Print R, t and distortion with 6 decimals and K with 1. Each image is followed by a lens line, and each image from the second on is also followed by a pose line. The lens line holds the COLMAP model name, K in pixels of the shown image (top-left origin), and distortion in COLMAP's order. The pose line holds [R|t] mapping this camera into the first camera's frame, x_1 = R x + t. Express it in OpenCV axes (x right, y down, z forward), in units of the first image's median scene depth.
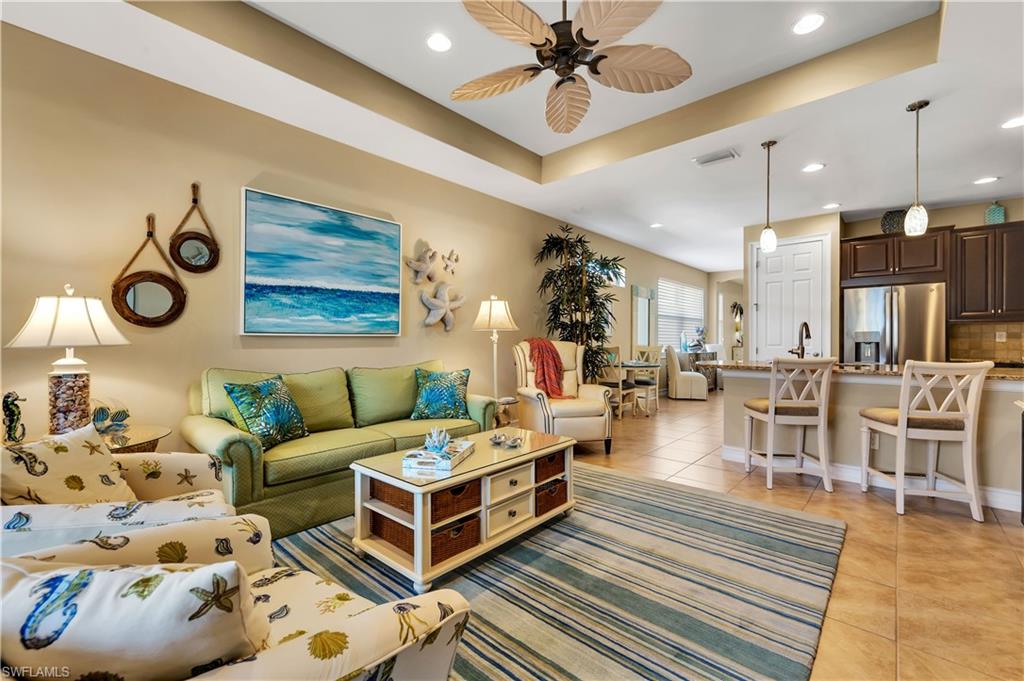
lens RADIAL K [[428.2, 0, 509.9], [0, 428.2, 343.6], [0, 0, 1]] dist [0.004031, 0.000427]
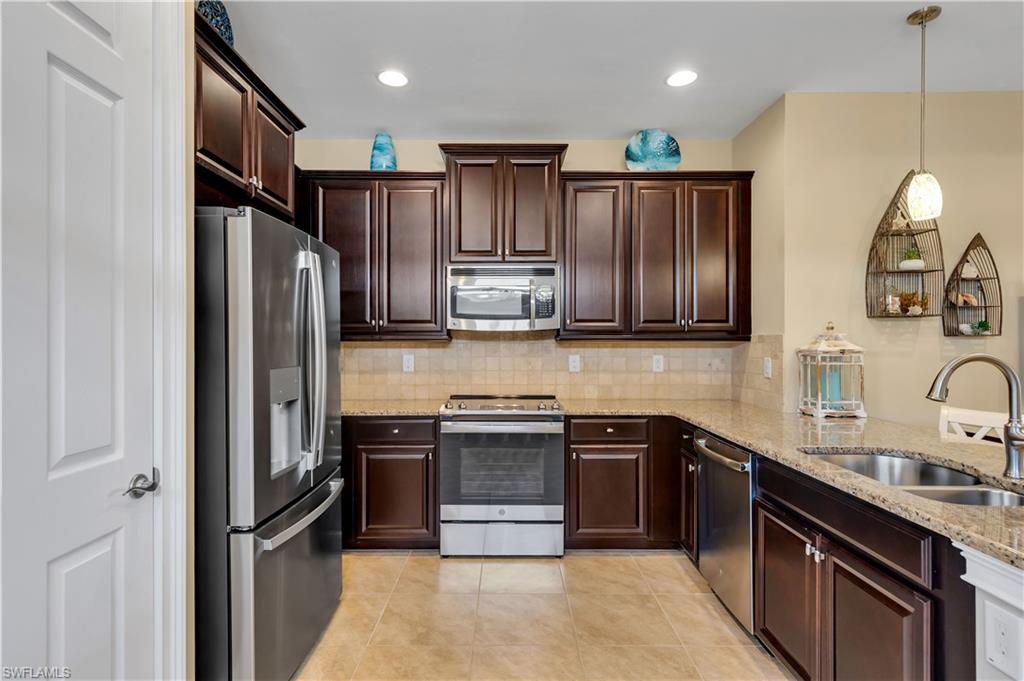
lens RADIAL K [[513.0, 0, 511.4], [0, 513.0, 341.2], [0, 0, 1]] dist [0.005878, 0.000312]
pose [[-0.670538, 0.003293, 0.741868, 0.422809], [0.006089, 0.999981, 0.001064, -0.042108], [-0.741850, 0.005231, -0.670545, 1.047785]]
